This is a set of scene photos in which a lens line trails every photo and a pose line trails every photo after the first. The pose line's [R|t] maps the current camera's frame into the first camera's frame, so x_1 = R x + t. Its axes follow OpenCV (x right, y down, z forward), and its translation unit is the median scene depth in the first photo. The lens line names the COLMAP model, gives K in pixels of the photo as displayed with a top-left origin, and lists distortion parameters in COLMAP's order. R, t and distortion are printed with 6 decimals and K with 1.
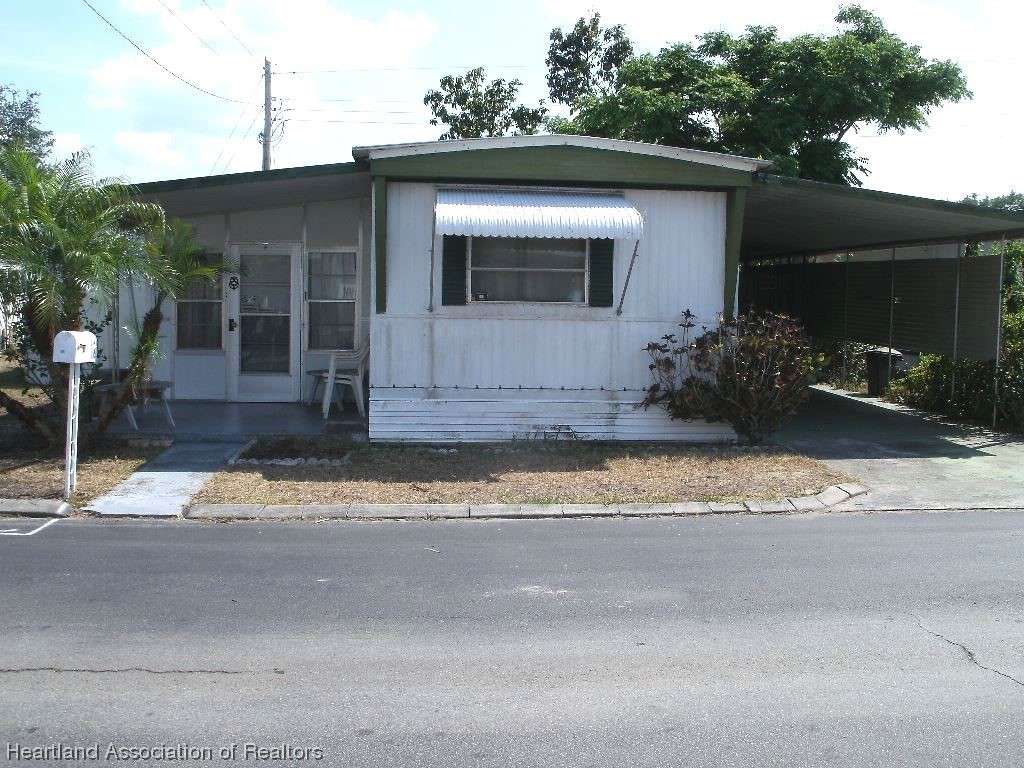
lens RADIAL K [[1064.0, 0, 516.3], [0, 1064.0, 389.8], [0, 0, 1]] dist [-0.193636, 0.000000]
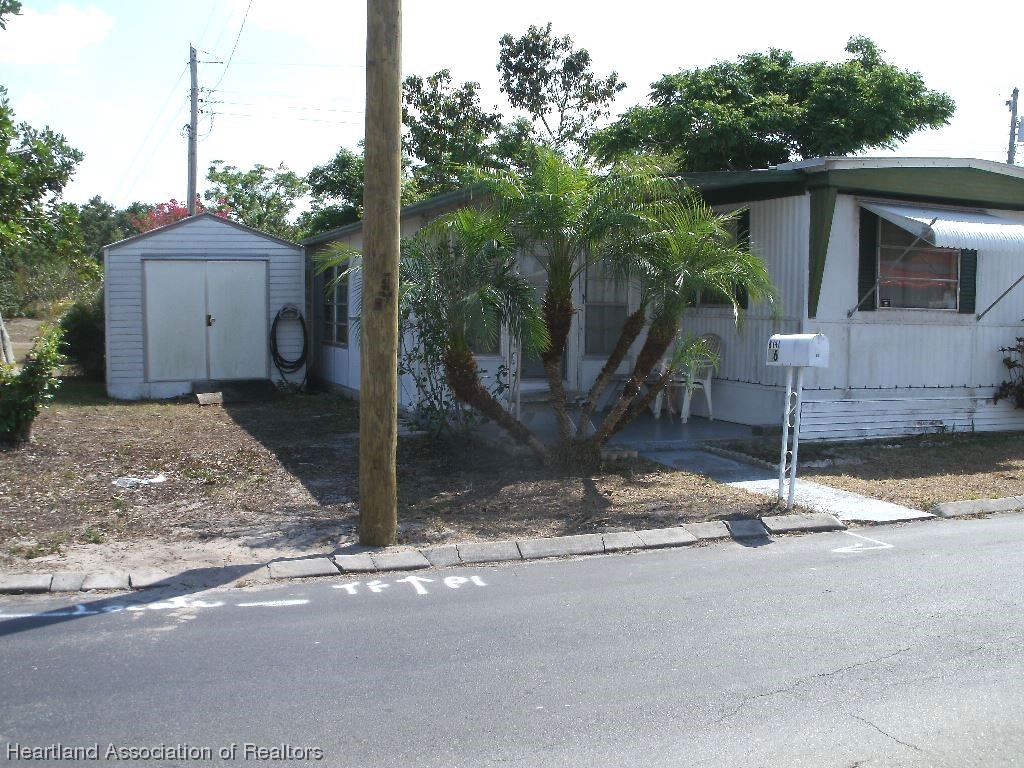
lens RADIAL K [[1064.0, 0, 510.2], [0, 1064.0, 383.3], [0, 0, 1]] dist [-0.193636, 0.000000]
pose [[0.956237, -0.022029, 0.291762, -0.693621], [0.025026, 0.999665, -0.006544, -0.008970], [-0.291520, 0.013560, 0.956469, 0.106272]]
